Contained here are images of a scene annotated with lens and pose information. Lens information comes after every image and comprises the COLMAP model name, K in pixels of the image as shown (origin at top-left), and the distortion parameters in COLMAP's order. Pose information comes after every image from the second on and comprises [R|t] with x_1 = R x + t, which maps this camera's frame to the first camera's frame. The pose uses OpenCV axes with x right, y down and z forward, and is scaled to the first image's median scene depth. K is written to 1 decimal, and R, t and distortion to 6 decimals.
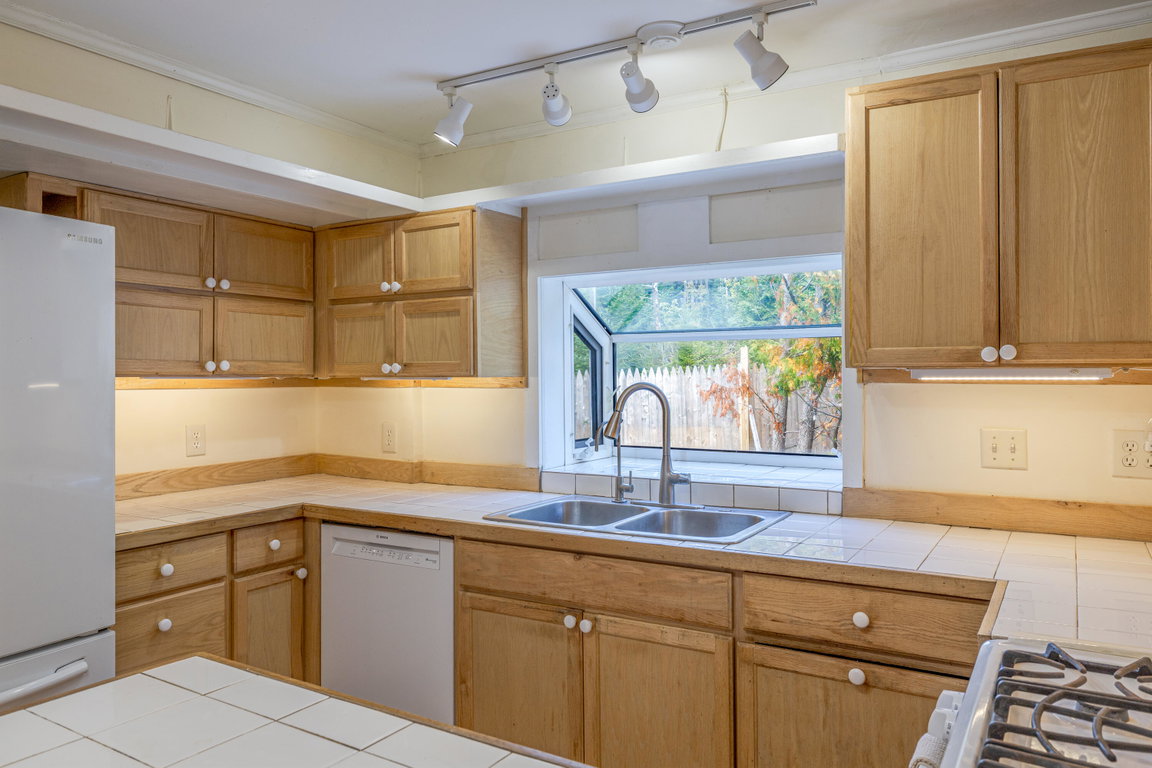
lens RADIAL K [[821.8, 0, 574.0], [0, 821.8, 374.2], [0, 0, 1]] dist [0.003994, -0.000938]
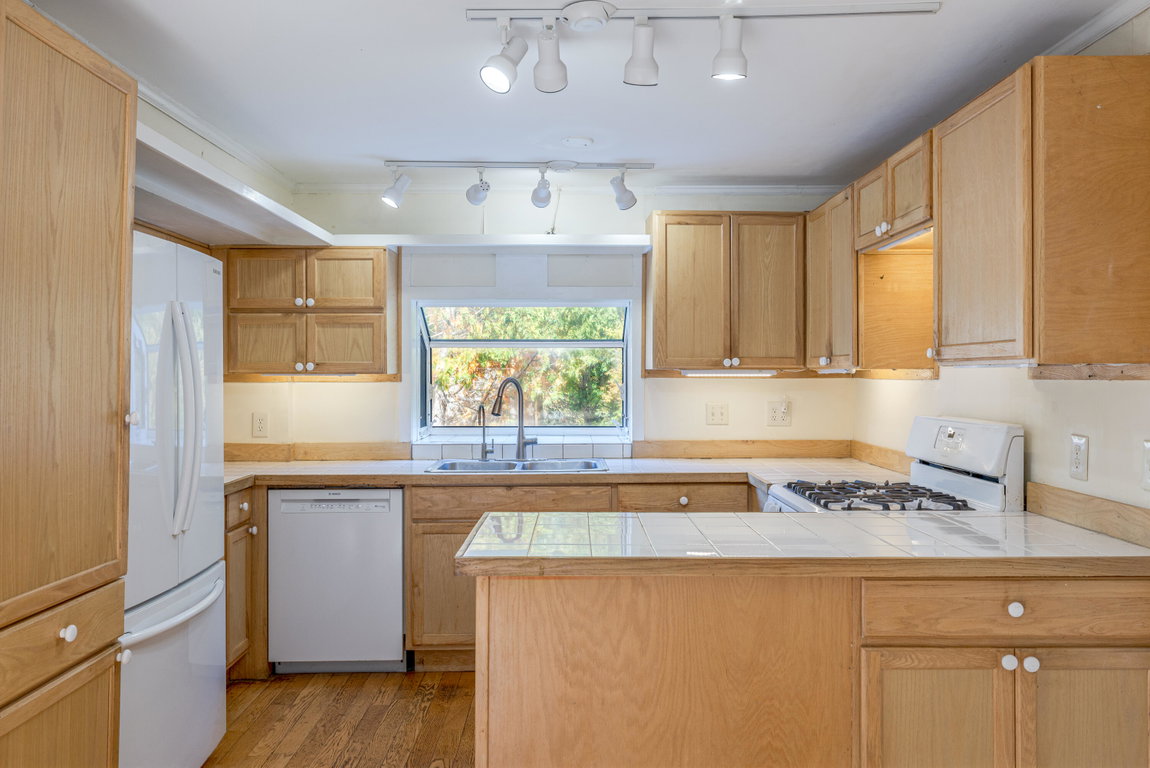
lens RADIAL K [[918.4, 0, 597.7], [0, 918.4, 376.9], [0, 0, 1]] dist [0.009029, 0.003038]
pose [[0.841361, 0.000696, 0.540473, -0.714087], [-0.003634, 0.999984, 0.004368, 0.000742], [-0.540461, -0.005639, 0.841350, -0.506145]]
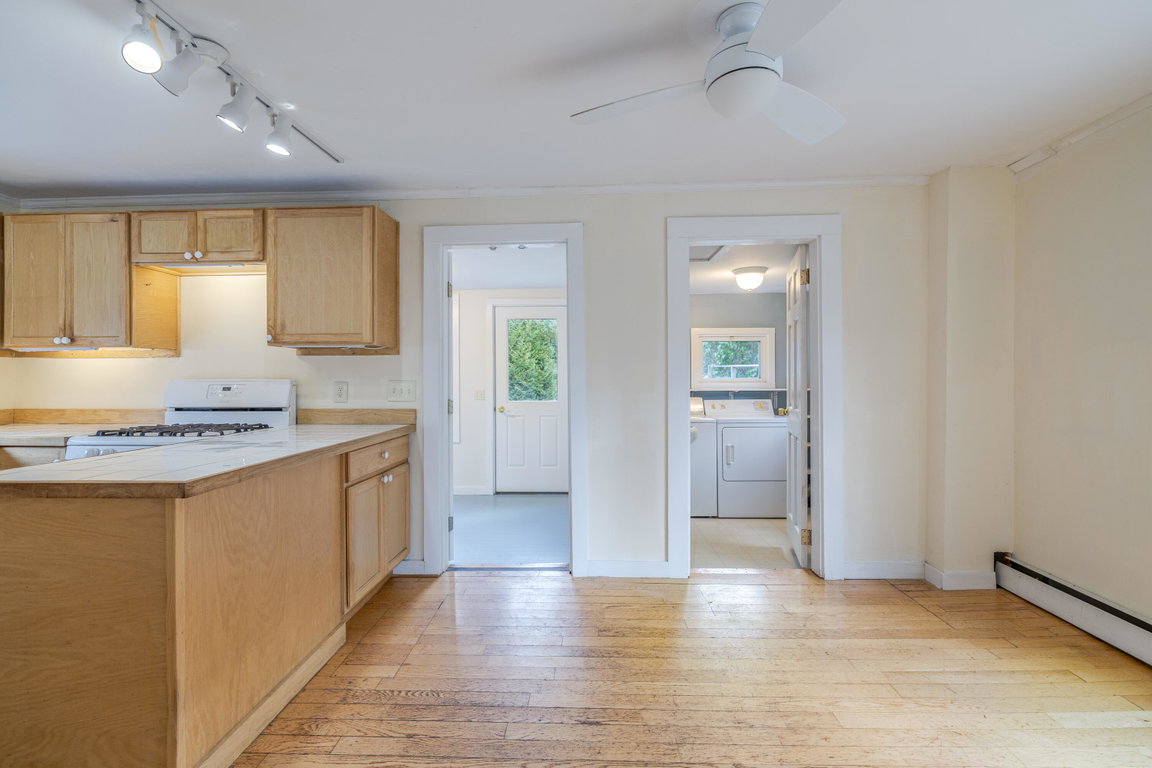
lens RADIAL K [[516.6, 0, 572.5], [0, 516.6, 377.4], [0, 0, 1]] dist [-0.001139, 0.000061]
pose [[-0.487366, 0.005429, 0.873181, -1.031228], [0.001495, 0.999984, -0.005383, 0.064634], [-0.873196, -0.001318, -0.487367, 0.172094]]
